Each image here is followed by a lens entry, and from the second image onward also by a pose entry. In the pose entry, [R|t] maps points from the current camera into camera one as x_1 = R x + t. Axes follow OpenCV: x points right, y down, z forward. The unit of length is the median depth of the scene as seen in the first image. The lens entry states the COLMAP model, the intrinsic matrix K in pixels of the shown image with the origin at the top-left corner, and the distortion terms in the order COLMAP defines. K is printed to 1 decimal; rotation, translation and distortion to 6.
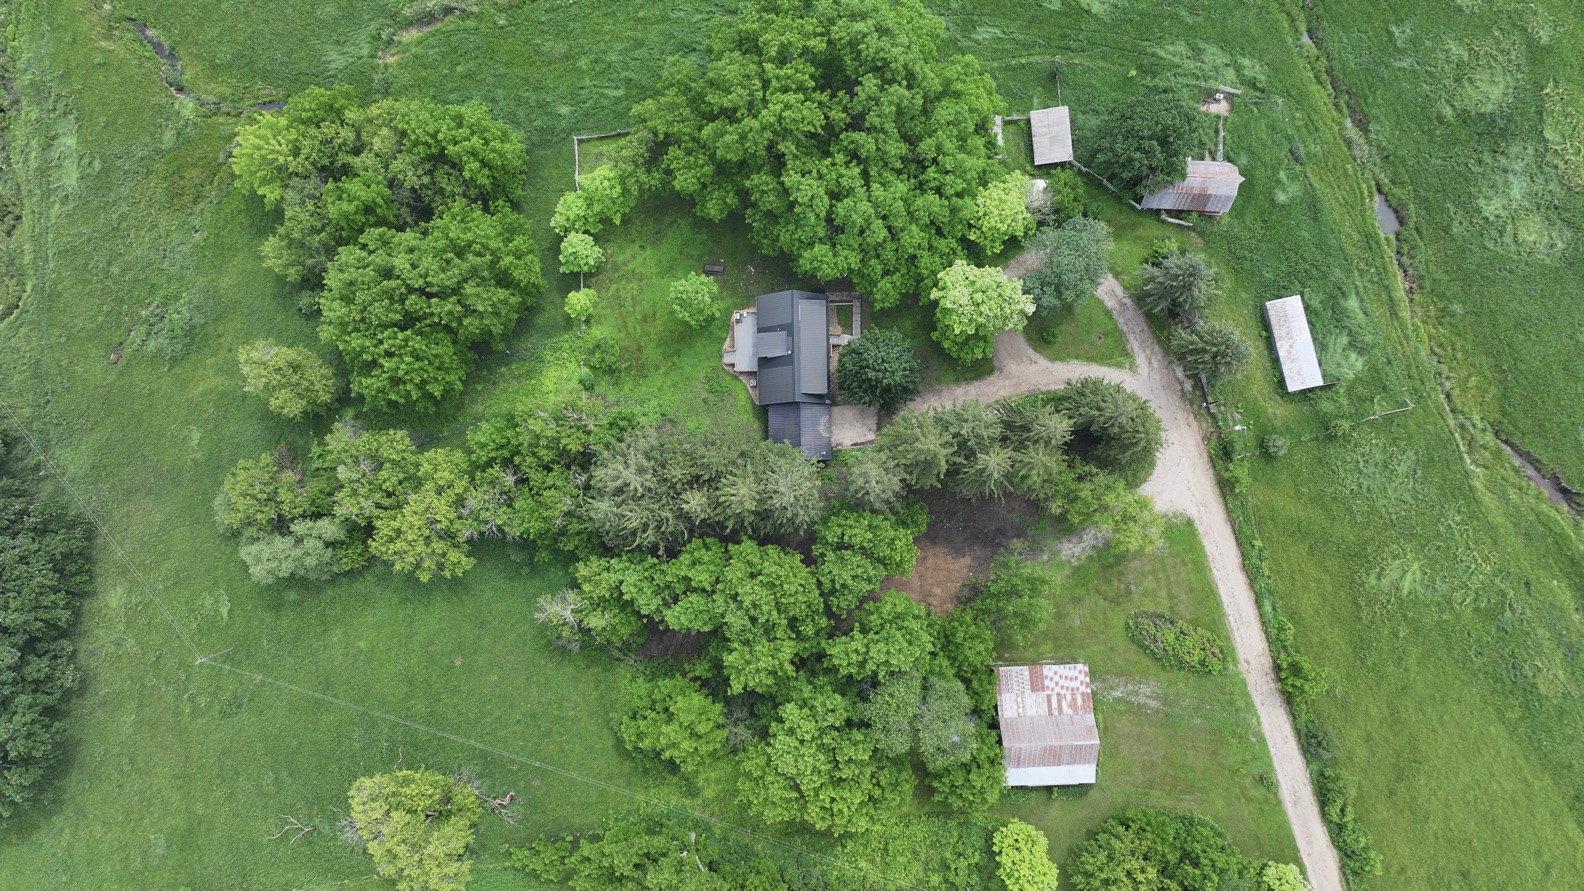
lens RADIAL K [[1118.1, 0, 799.4], [0, 1118.1, 444.4], [0, 0, 1]] dist [-0.009764, 0.018874]
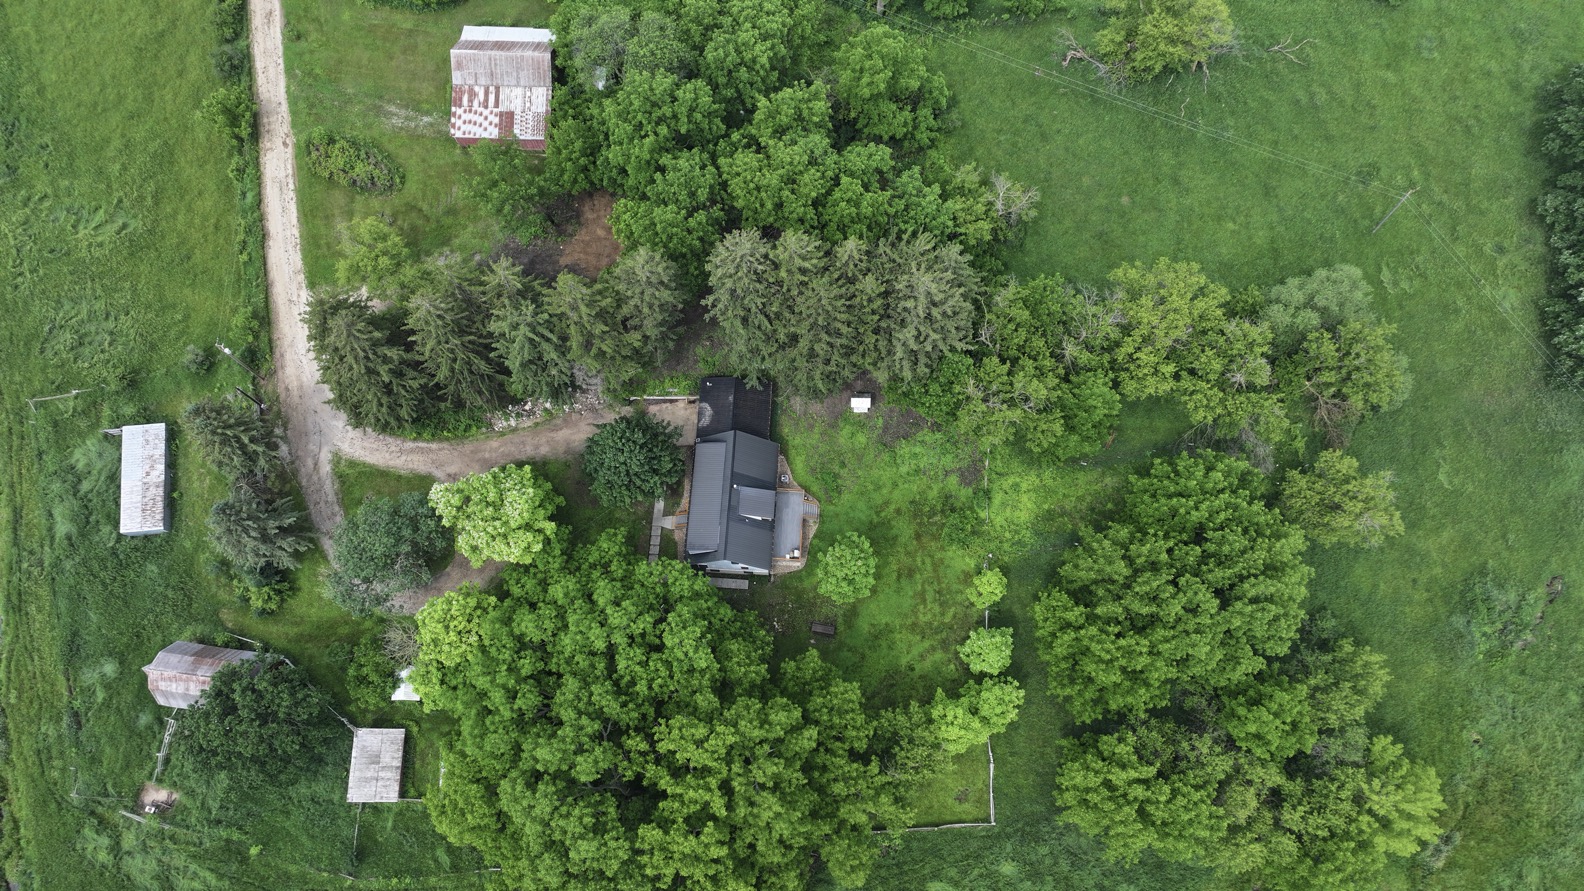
lens RADIAL K [[1118.1, 0, 798.6], [0, 1118.1, 446.8], [0, 0, 1]] dist [-0.009764, 0.018874]
pose [[-0.996915, -0.074309, 0.025266, -0.073052], [0.078428, -0.930764, 0.357109, -0.340831], [-0.003020, 0.357989, 0.933721, 0.206847]]
